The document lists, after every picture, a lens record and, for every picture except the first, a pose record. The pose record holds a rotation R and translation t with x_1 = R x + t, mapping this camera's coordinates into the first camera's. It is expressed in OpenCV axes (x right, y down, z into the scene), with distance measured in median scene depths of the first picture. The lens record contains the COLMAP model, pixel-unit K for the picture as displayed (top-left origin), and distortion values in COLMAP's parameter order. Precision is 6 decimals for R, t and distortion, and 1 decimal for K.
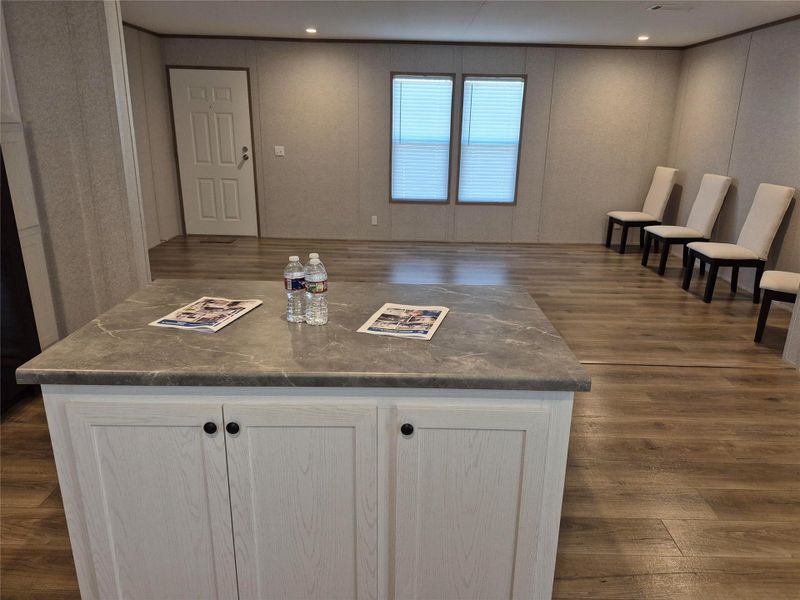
lens RADIAL K [[555.8, 0, 403.8], [0, 555.8, 299.8], [0, 0, 1]] dist [0.086059, -0.089421]
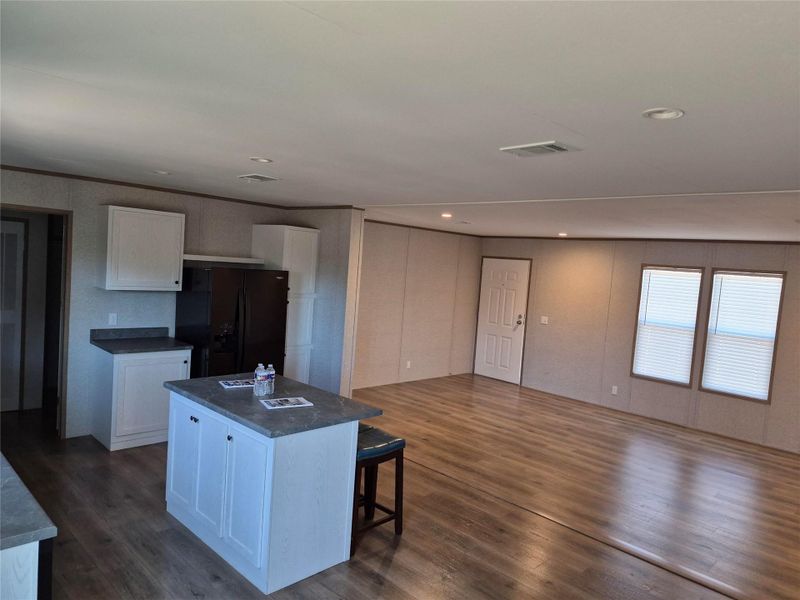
lens RADIAL K [[555.8, 0, 406.7], [0, 555.8, 306.6], [0, 0, 1]] dist [0.086059, -0.089421]
pose [[0.715711, 0.085960, -0.693086, 0.424667], [-0.263493, 0.952292, -0.153985, -0.025465], [0.646784, 0.292832, 0.704216, -0.073921]]
